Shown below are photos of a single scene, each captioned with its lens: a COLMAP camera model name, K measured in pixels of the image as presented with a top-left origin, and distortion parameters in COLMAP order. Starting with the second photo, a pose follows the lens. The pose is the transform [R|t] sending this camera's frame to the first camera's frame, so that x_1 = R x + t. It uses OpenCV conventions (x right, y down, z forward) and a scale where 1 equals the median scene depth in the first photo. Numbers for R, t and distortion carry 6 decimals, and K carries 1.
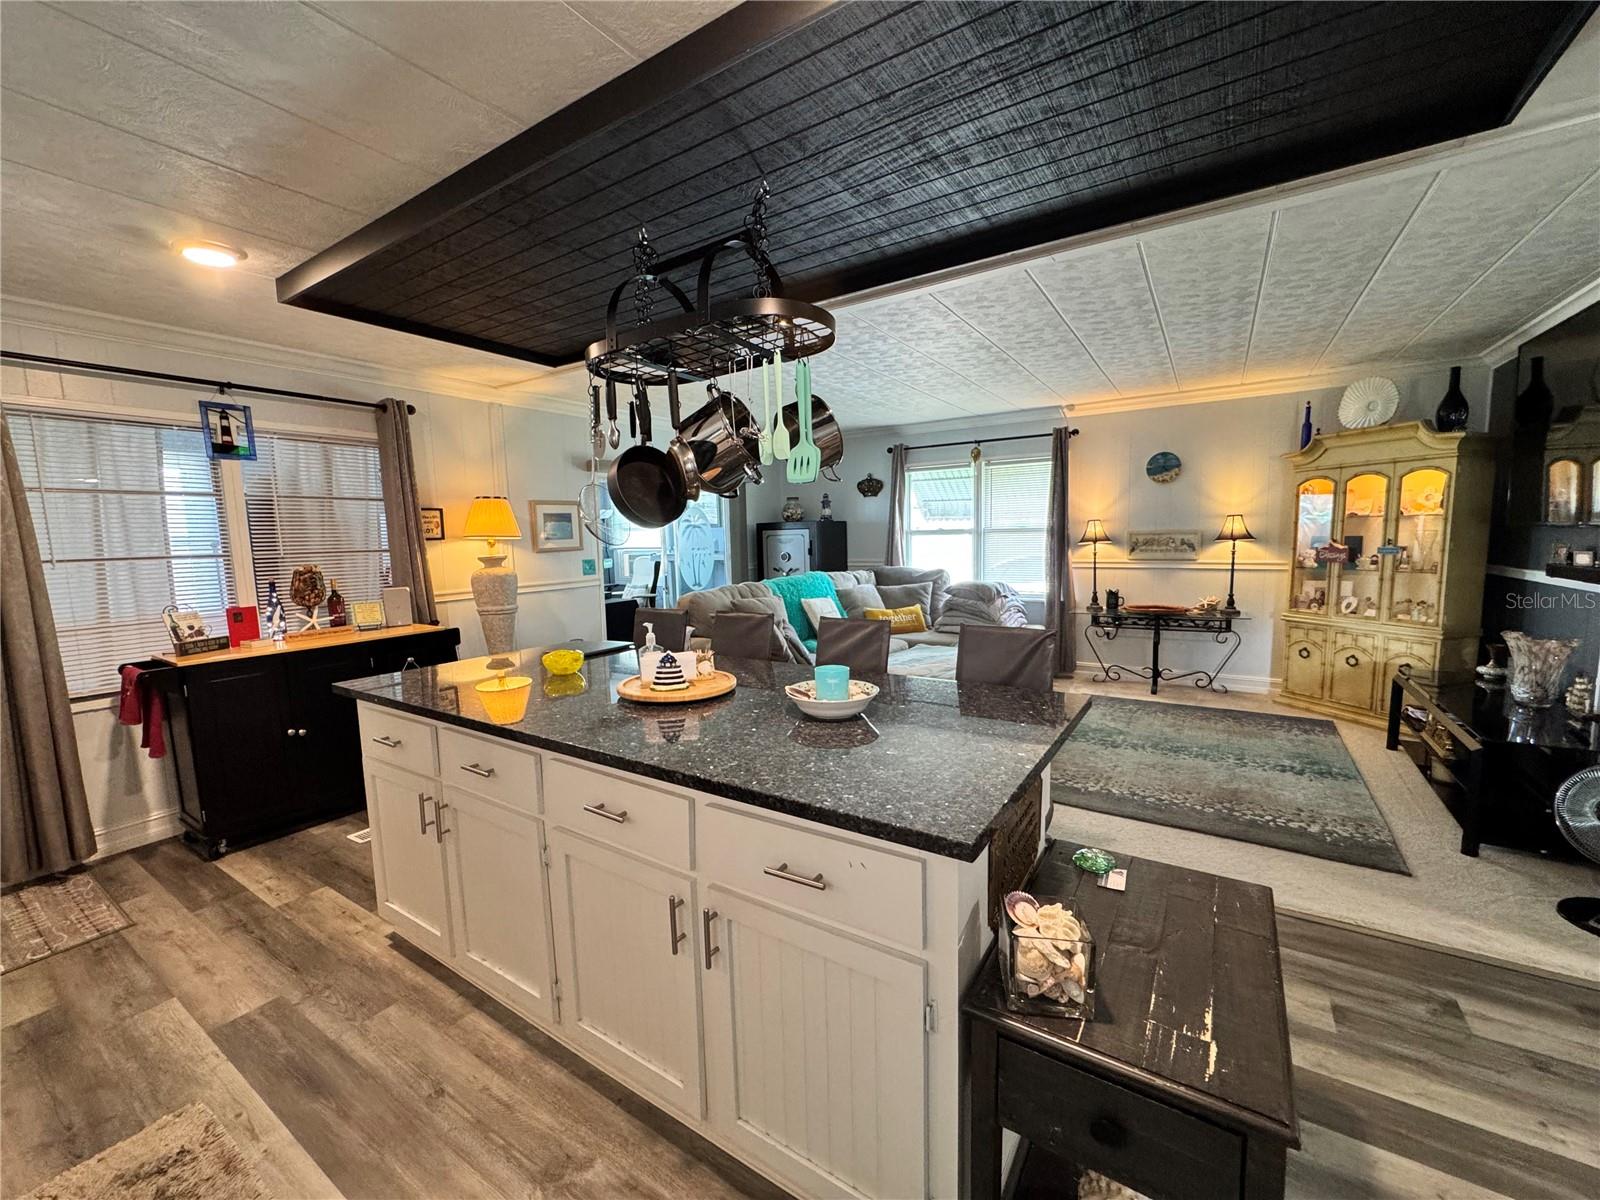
lens RADIAL K [[640.2, 0, 799.3], [0, 640.2, 602.6], [0, 0, 1]] dist [-0.003229, 0.000382]
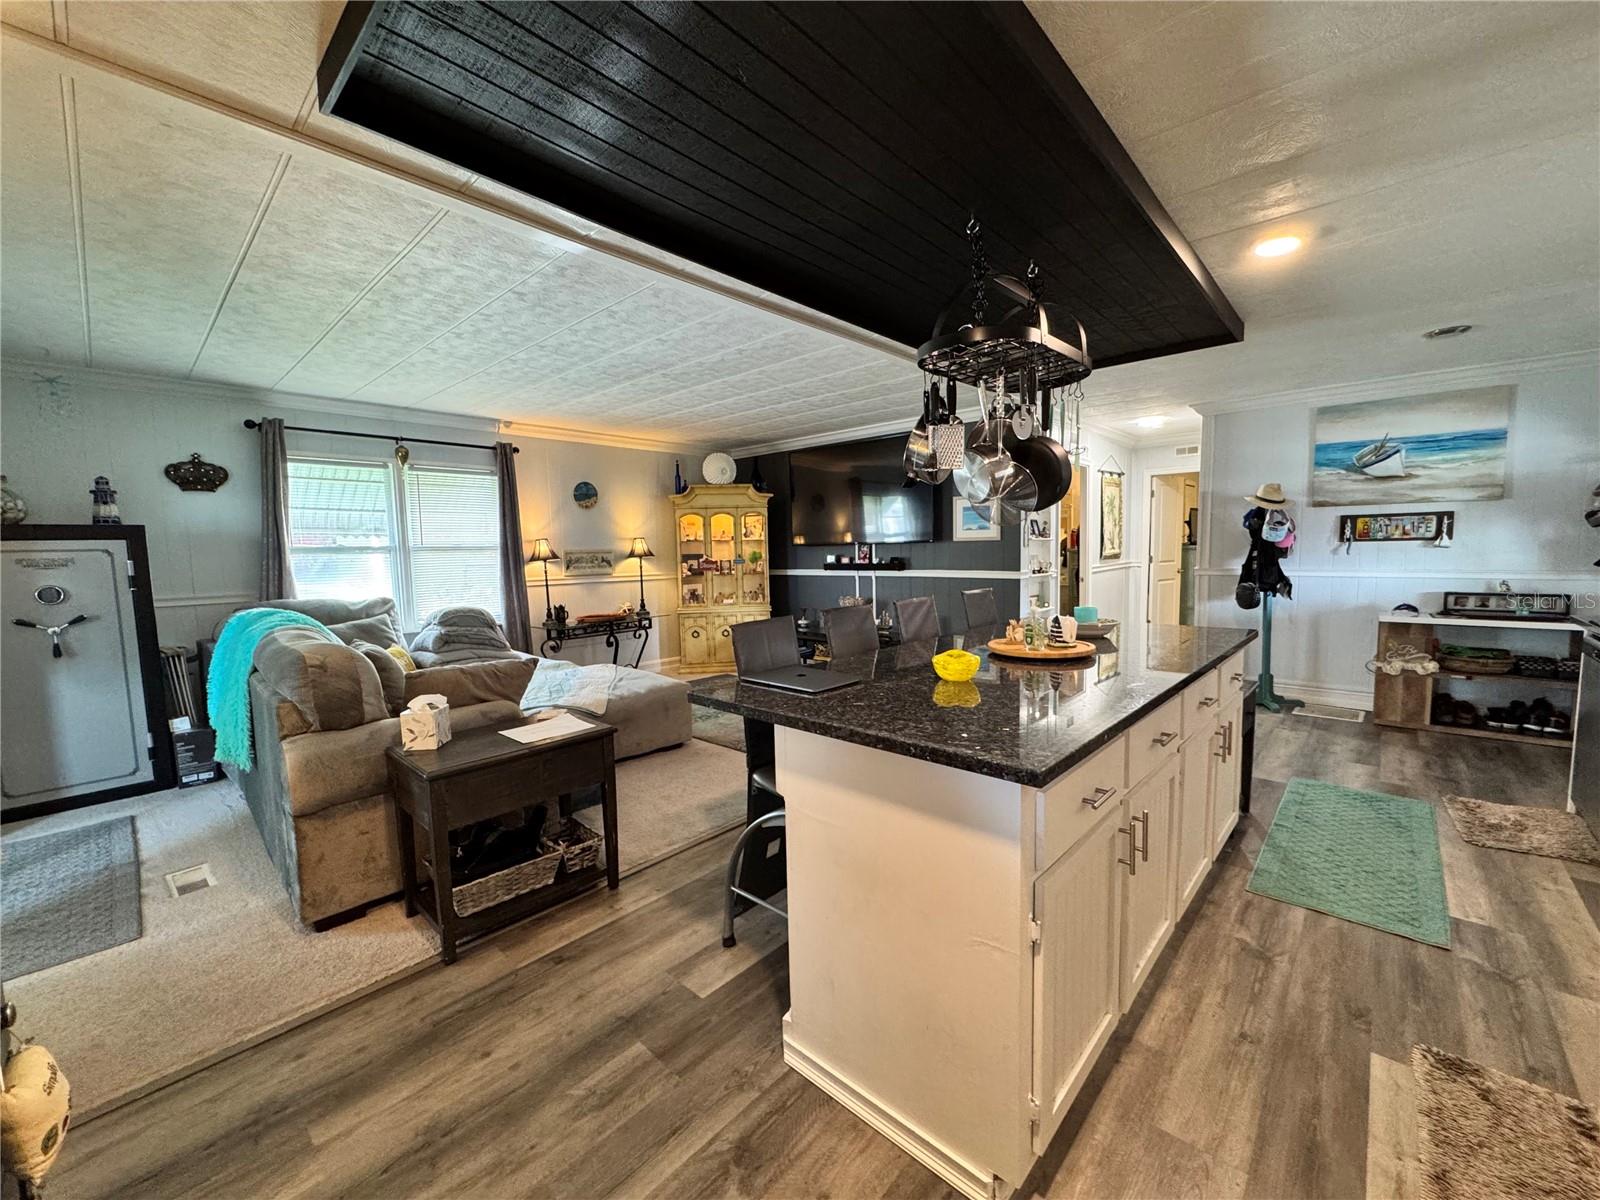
lens RADIAL K [[640.2, 0, 799.3], [0, 640.2, 602.6], [0, 0, 1]] dist [-0.003229, 0.000382]
pose [[0.169239, -0.061545, 0.983651, -0.640883], [0.122730, 0.991596, 0.040926, -0.024350], [-0.977904, 0.113797, 0.175370, 0.556706]]
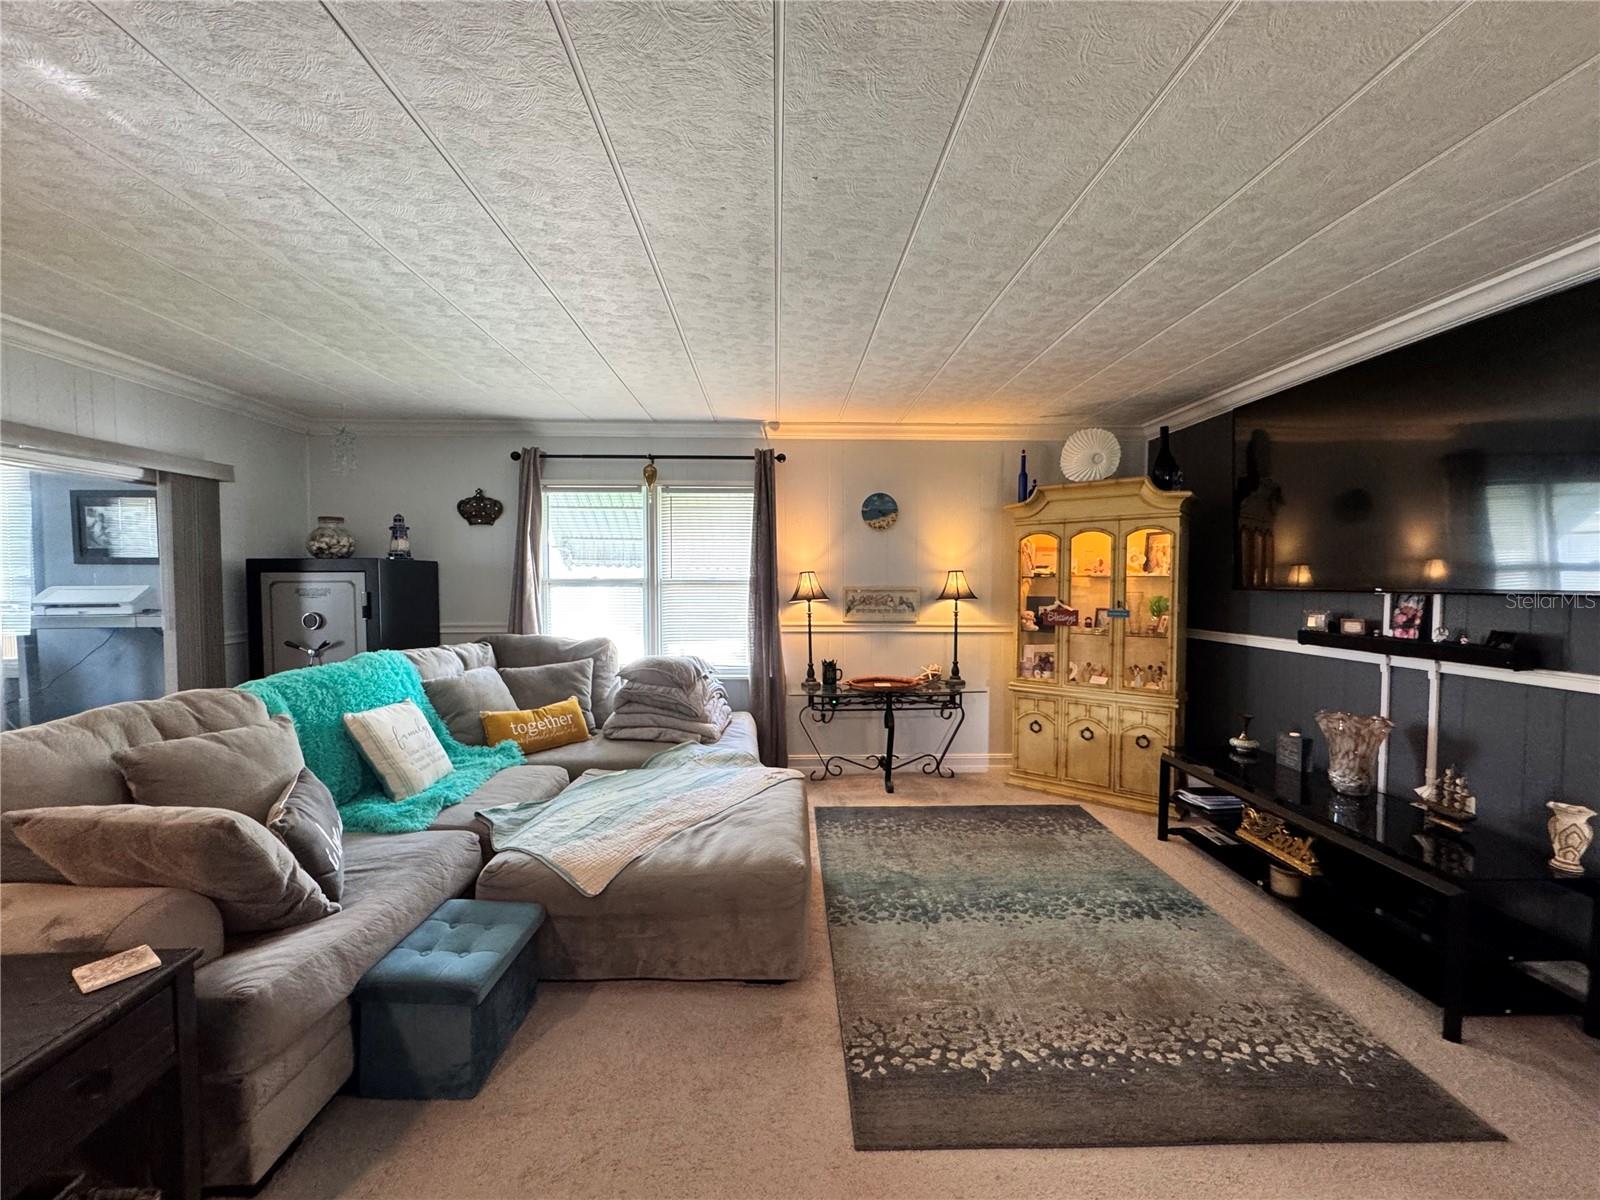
lens RADIAL K [[640.2, 0, 799.3], [0, 640.2, 602.6], [0, 0, 1]] dist [-0.003229, 0.000382]
pose [[0.819259, 0.003344, 0.573414, 0.008619], [0.041462, 0.997020, -0.065053, -0.054046], [-0.571923, 0.077071, 0.816679, 0.487452]]
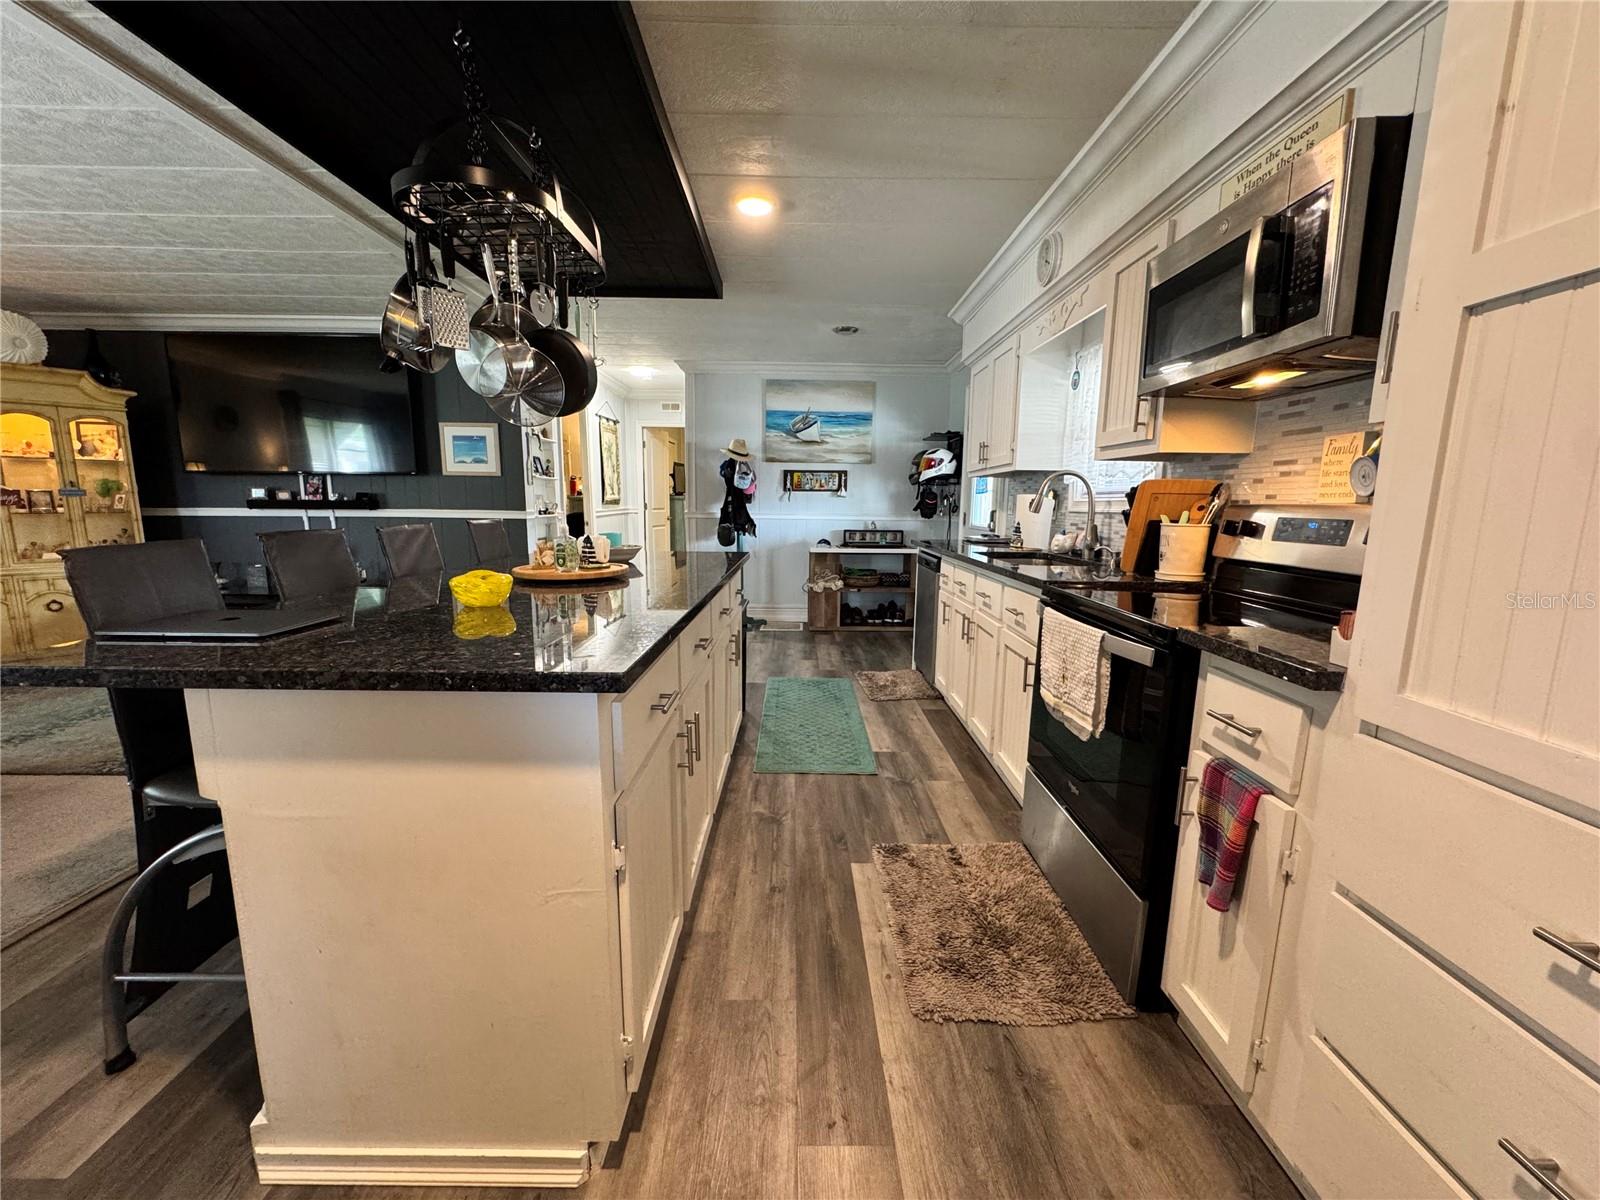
lens RADIAL K [[640.2, 0, 799.3], [0, 640.2, 602.6], [0, 0, 1]] dist [-0.003229, 0.000382]
pose [[-0.548865, -0.110289, 0.828603, -0.588793], [0.093974, 0.976833, 0.192266, 0.005036], [-0.830612, 0.183395, -0.525785, 0.575606]]
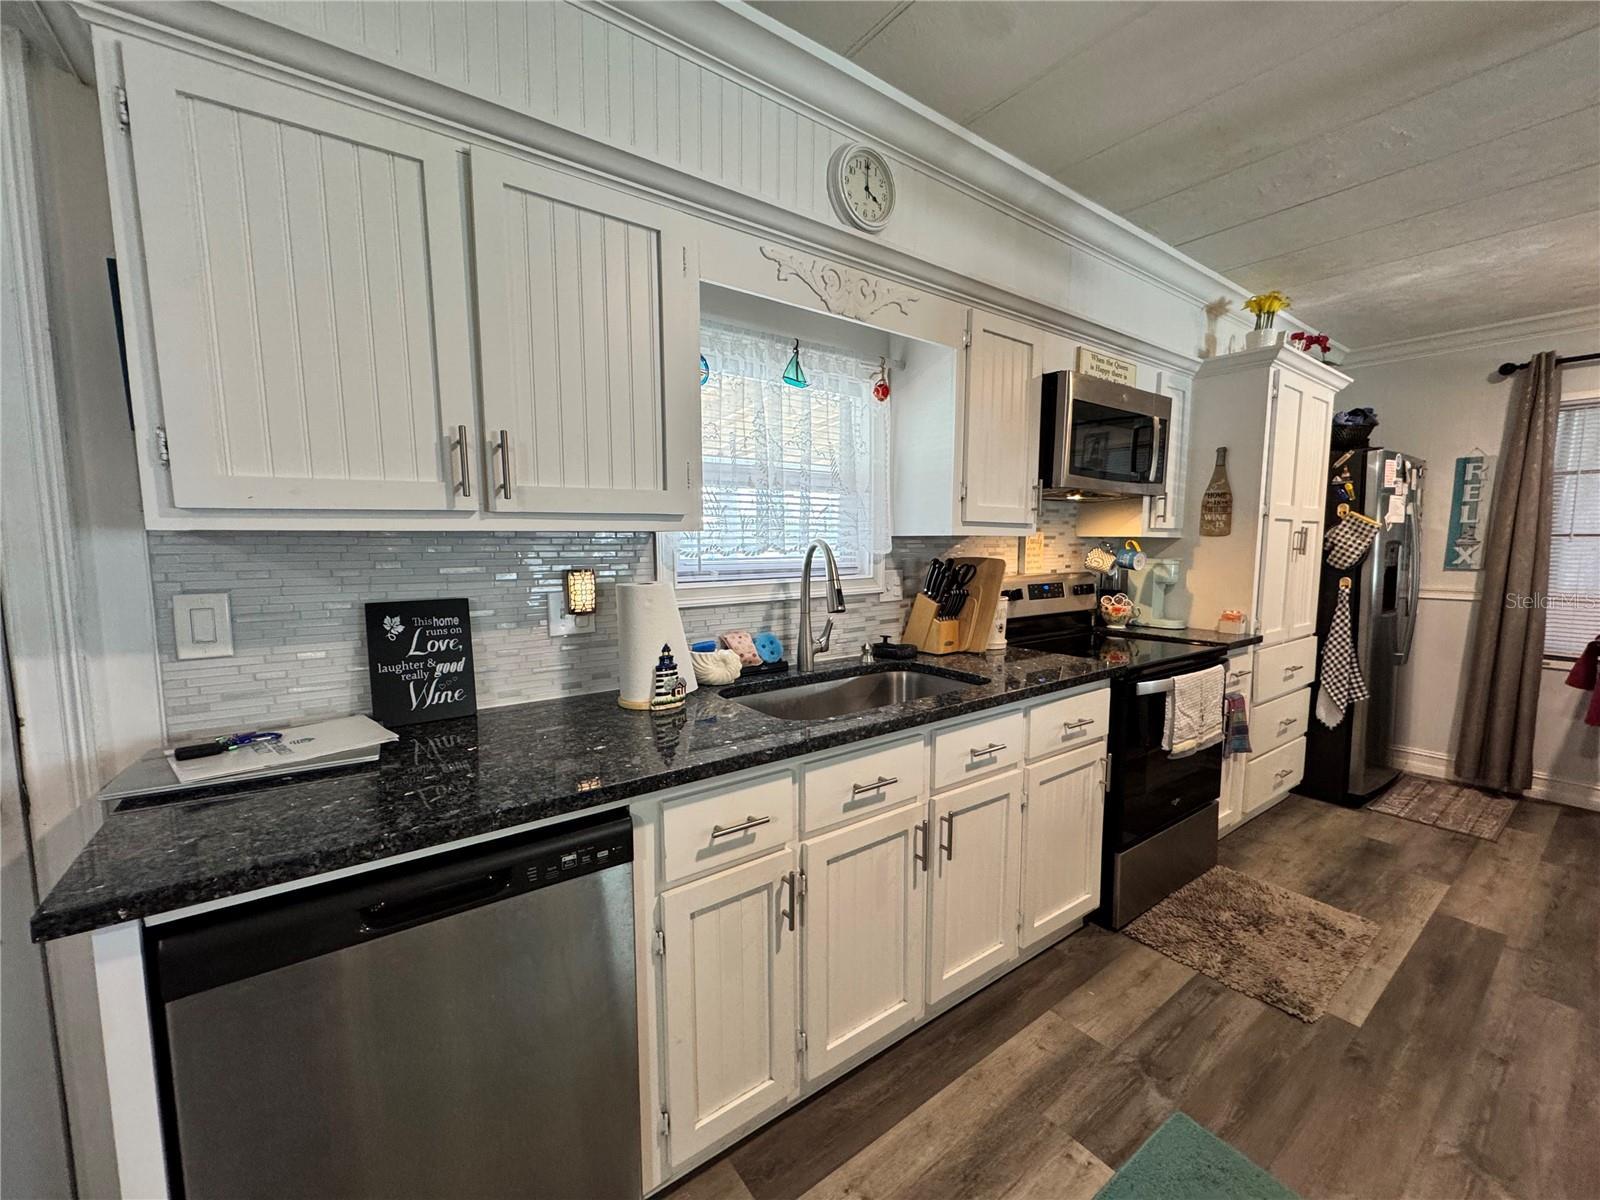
lens RADIAL K [[640.2, 0, 799.3], [0, 640.2, 602.6], [0, 0, 1]] dist [-0.003229, 0.000382]
pose [[-0.357067, 0.119008, -0.926467, 0.262099], [-0.092732, 0.982434, 0.161937, -0.001726], [0.929464, 0.143735, -0.339759, 0.079114]]
